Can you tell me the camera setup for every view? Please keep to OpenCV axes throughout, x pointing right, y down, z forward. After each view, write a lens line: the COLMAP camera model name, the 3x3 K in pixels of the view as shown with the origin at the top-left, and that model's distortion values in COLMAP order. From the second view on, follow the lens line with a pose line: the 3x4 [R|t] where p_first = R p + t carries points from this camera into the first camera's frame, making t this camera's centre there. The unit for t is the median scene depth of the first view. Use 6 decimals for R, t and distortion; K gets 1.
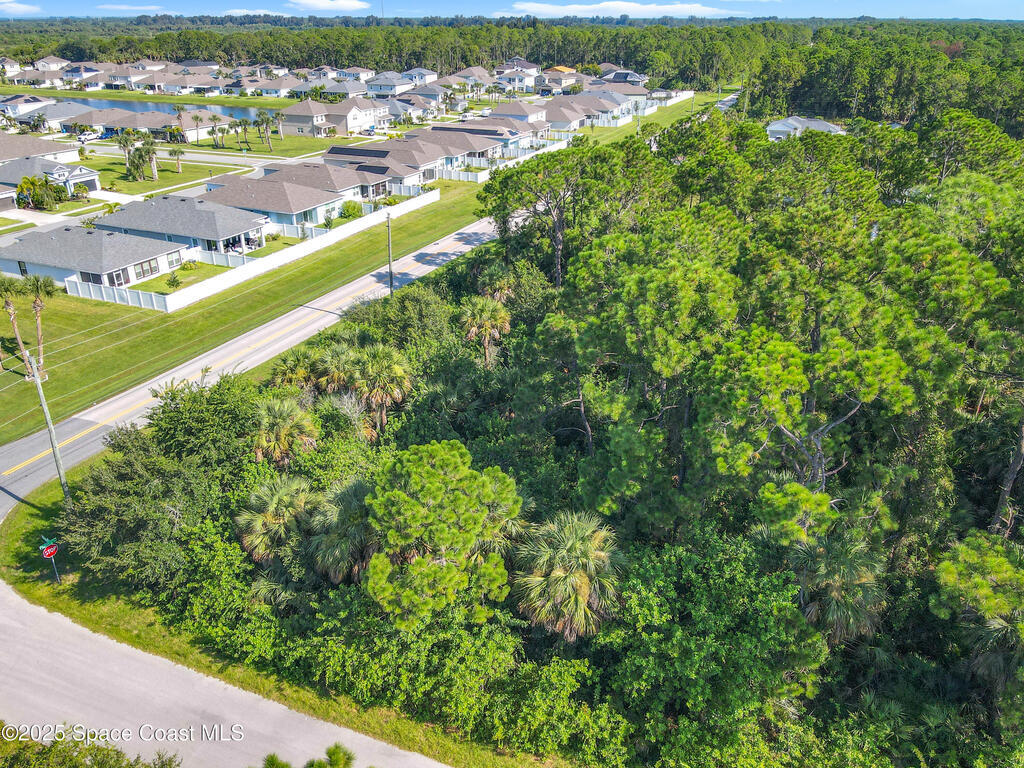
lens RADIAL K [[787.6, 0, 512.0], [0, 787.6, 384.0], [0, 0, 1]] dist [0.000088, 0.005279]
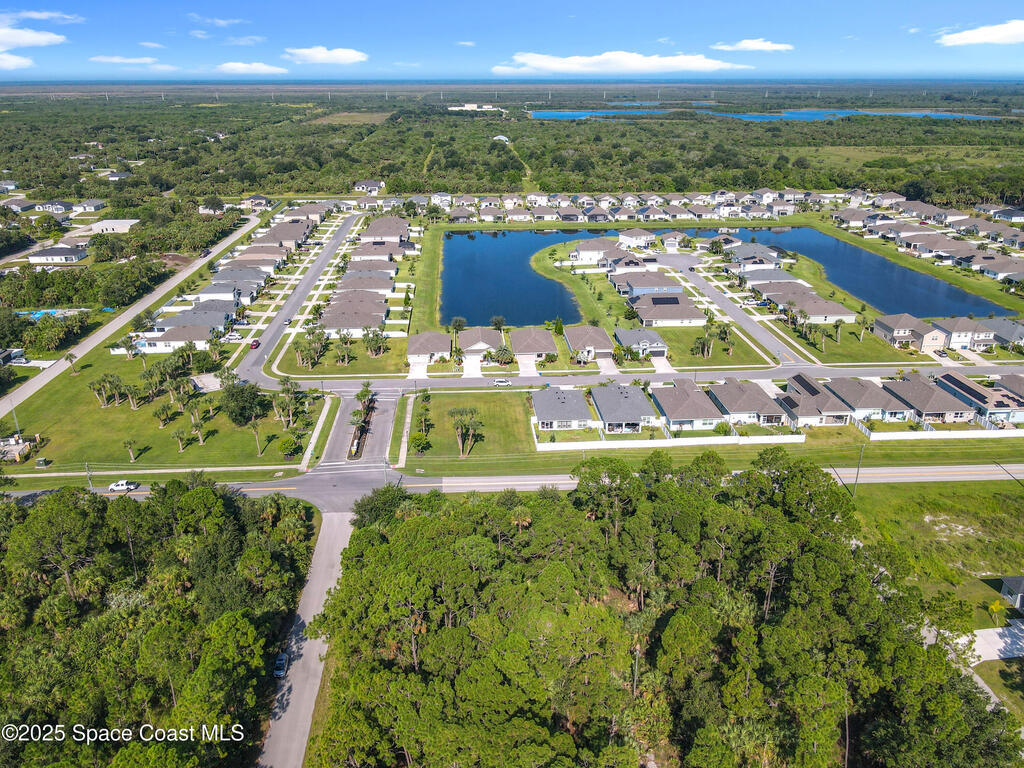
lens RADIAL K [[787.6, 0, 512.0], [0, 787.6, 384.0], [0, 0, 1]] dist [0.000088, 0.005279]
pose [[0.453845, 0.317953, -0.832424, 1.087650], [-0.371048, 0.916765, 0.147869, -0.478118], [0.810153, 0.241760, 0.534045, -0.197534]]
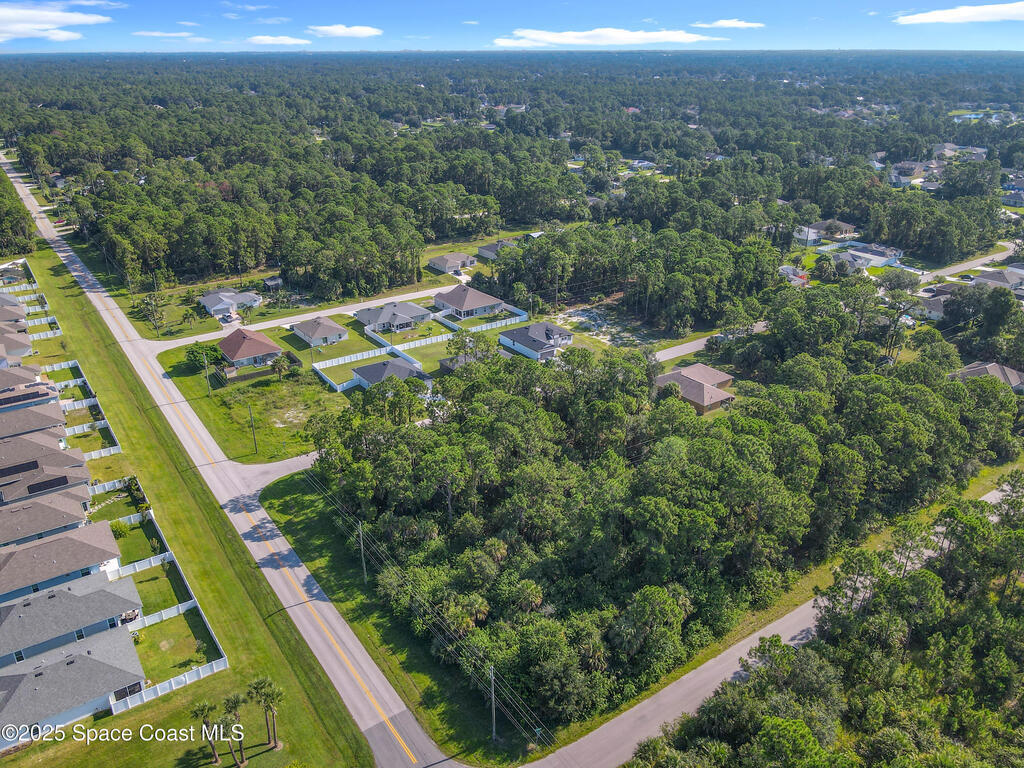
lens RADIAL K [[787.6, 0, 512.0], [0, 787.6, 384.0], [0, 0, 1]] dist [0.000088, 0.005279]
pose [[0.525302, -0.343168, 0.778648, -0.933981], [0.362039, 0.918250, 0.160450, -0.503825], [-0.770055, 0.197616, 0.606599, -0.234748]]
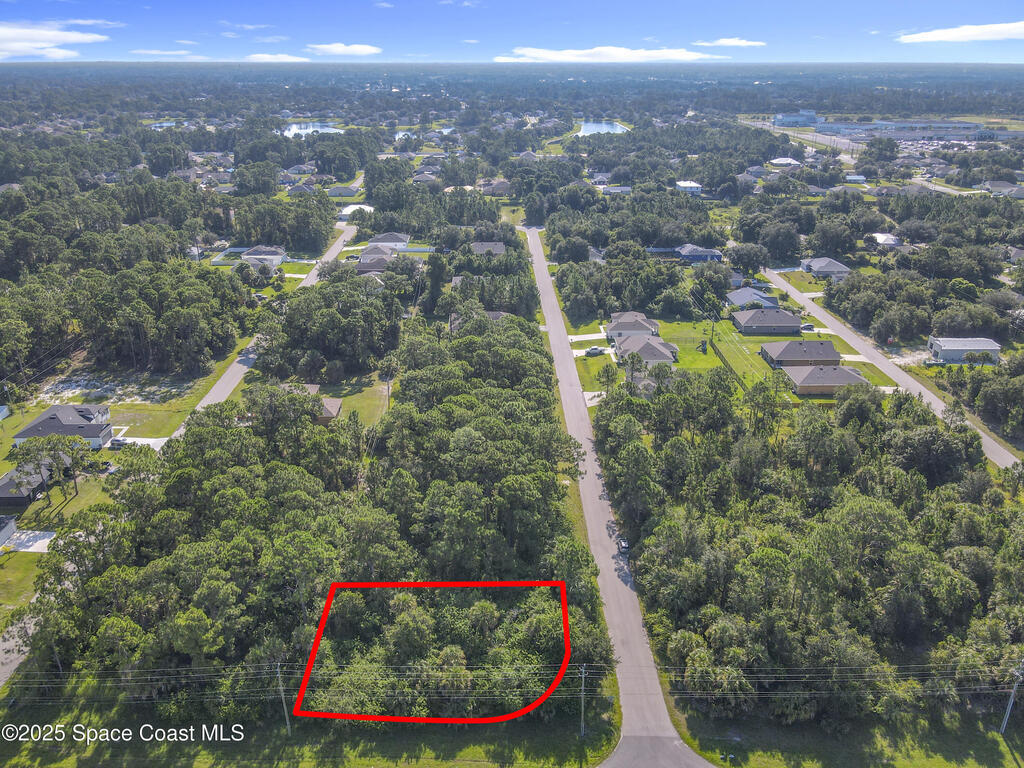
lens RADIAL K [[787.6, 0, 512.0], [0, 787.6, 384.0], [0, 0, 1]] dist [0.000088, 0.005279]
pose [[-0.406961, -0.356212, 0.841127, -0.985948], [0.380683, 0.770912, 0.510661, -0.863990], [-0.830339, 0.528022, -0.178128, 0.529880]]
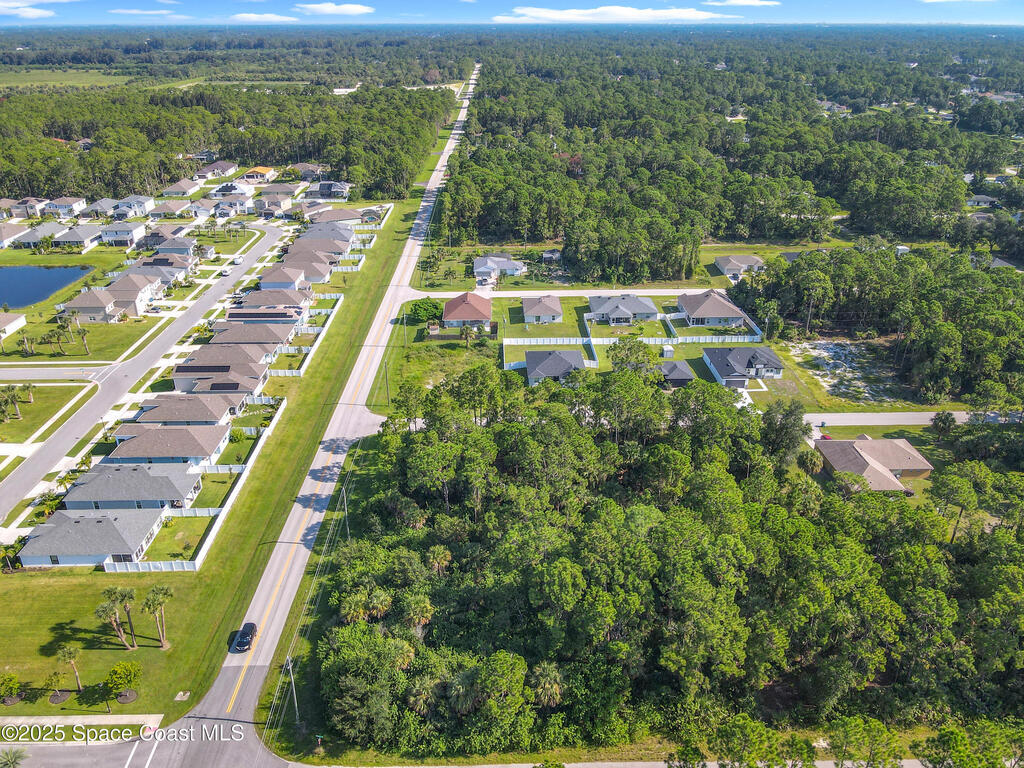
lens RADIAL K [[787.6, 0, 512.0], [0, 787.6, 384.0], [0, 0, 1]] dist [0.000088, 0.005279]
pose [[0.910508, -0.179722, 0.372392, -0.339051], [0.177947, 0.983249, 0.039445, -0.357891], [-0.373243, 0.030351, 0.927237, -0.606048]]
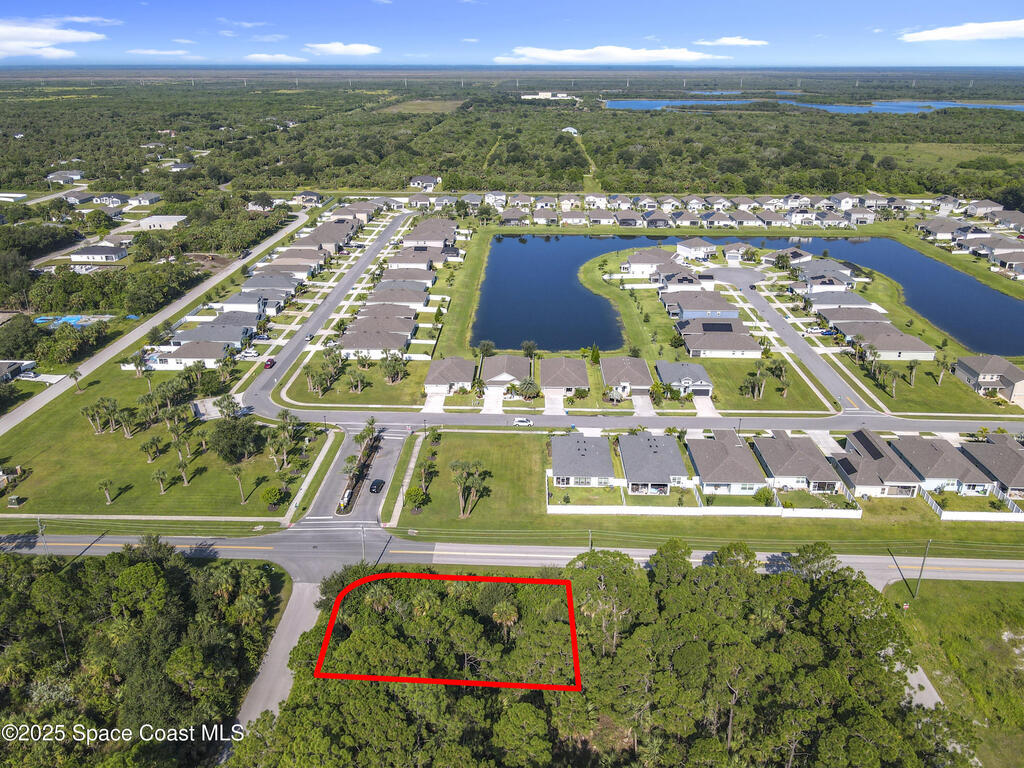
lens RADIAL K [[787.6, 0, 512.0], [0, 787.6, 384.0], [0, 0, 1]] dist [0.000088, 0.005279]
pose [[0.367168, 0.347203, -0.862924, 0.915230], [-0.390895, 0.899420, 0.195564, -0.616425], [0.844031, 0.265508, 0.465958, -0.018271]]
